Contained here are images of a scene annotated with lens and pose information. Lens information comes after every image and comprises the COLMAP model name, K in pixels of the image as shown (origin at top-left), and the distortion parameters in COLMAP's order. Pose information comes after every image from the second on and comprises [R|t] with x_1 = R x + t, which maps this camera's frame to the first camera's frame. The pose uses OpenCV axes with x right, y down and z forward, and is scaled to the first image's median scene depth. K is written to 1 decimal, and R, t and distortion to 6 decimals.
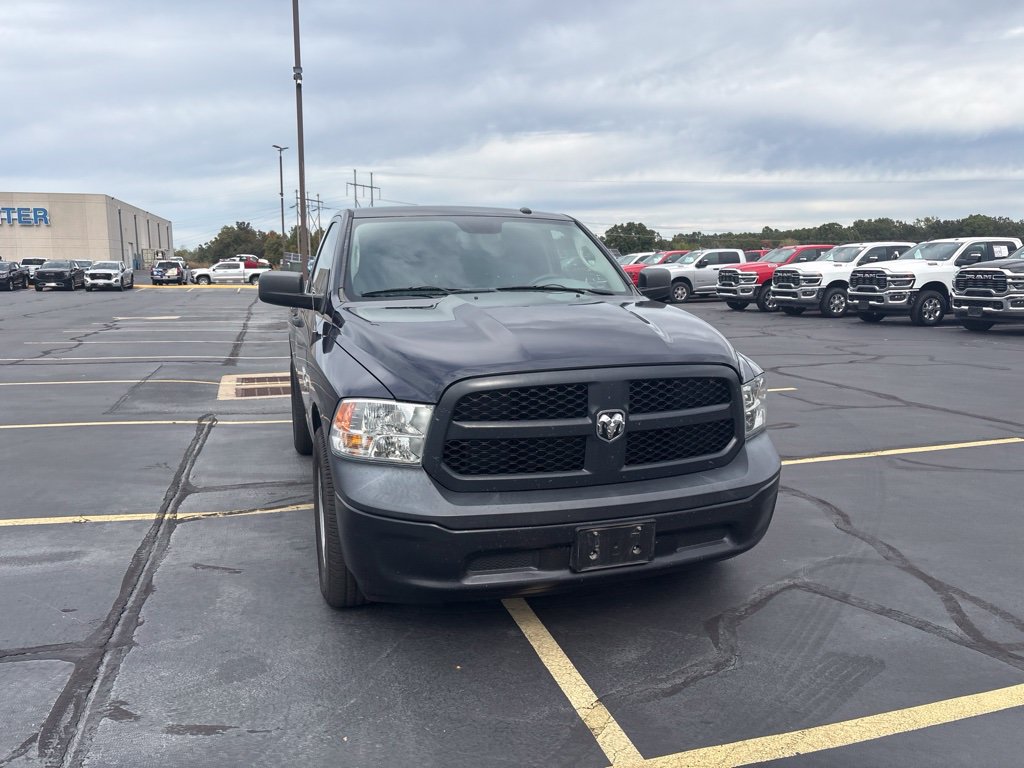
lens RADIAL K [[779.2, 0, 521.7], [0, 779.2, 384.5], [0, 0, 1]] dist [0.033020, -0.022295]
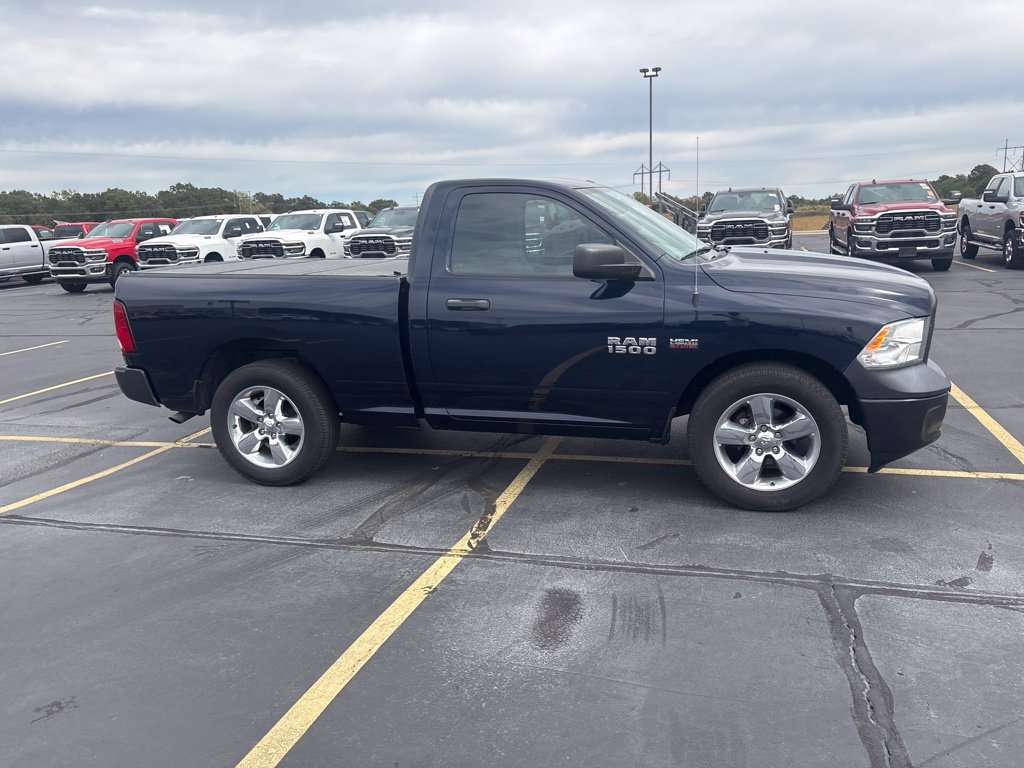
lens RADIAL K [[779.2, 0, 512.5], [0, 779.2, 378.0], [0, 0, 1]] dist [0.033020, -0.022295]
pose [[0.545613, -0.186138, 0.817104, -0.830336], [0.166239, 0.979685, 0.112170, -0.073336], [-0.821383, 0.074633, 0.565473, 0.376681]]
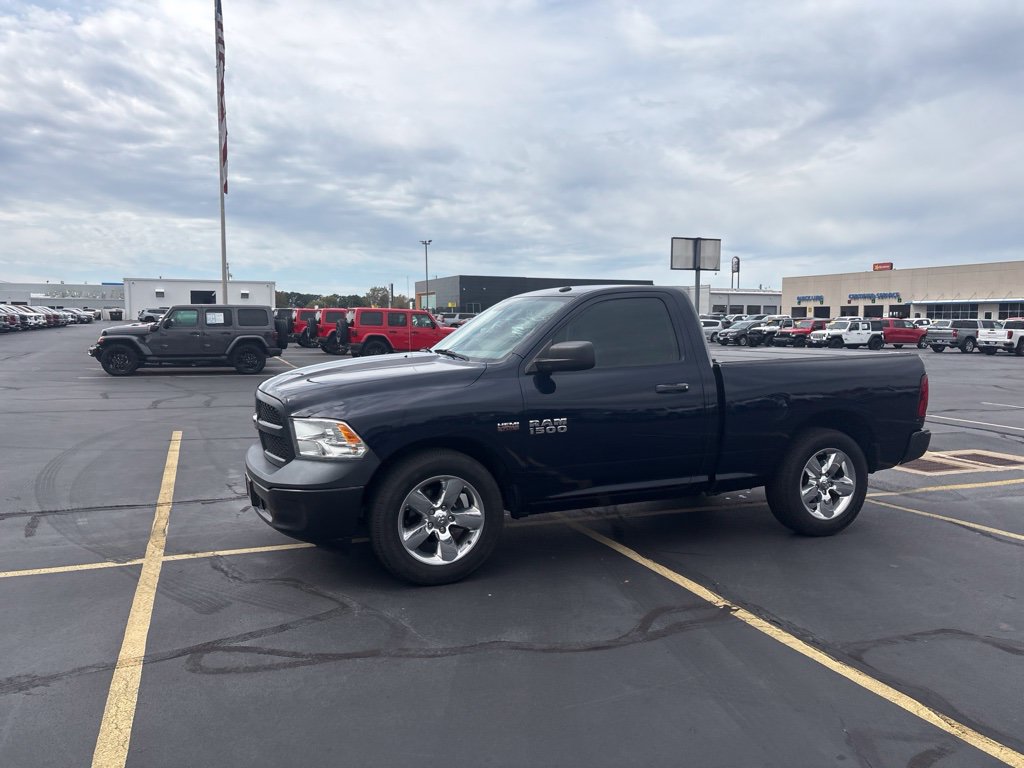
lens RADIAL K [[779.2, 0, 493.2], [0, 779.2, 377.7], [0, 0, 1]] dist [0.033020, -0.022295]
pose [[0.067732, 0.072535, -0.995063, 0.921403], [-0.158222, 0.985513, 0.061069, -0.114484], [0.985078, 0.153305, 0.078227, 0.657234]]
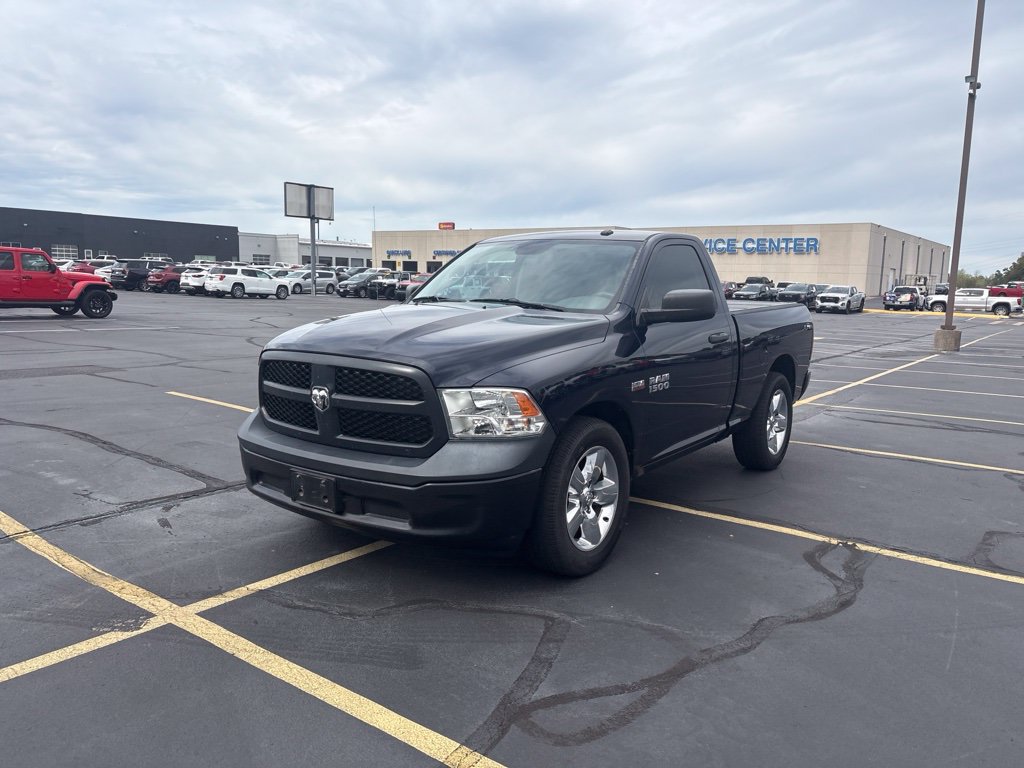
lens RADIAL K [[779.2, 0, 512.9], [0, 779.2, 398.3], [0, 0, 1]] dist [0.033020, -0.022295]
pose [[0.583895, 0.136791, -0.800221, 0.639989], [-0.149071, 0.987008, 0.059949, -0.034997], [0.798025, 0.084286, 0.596701, 0.228858]]
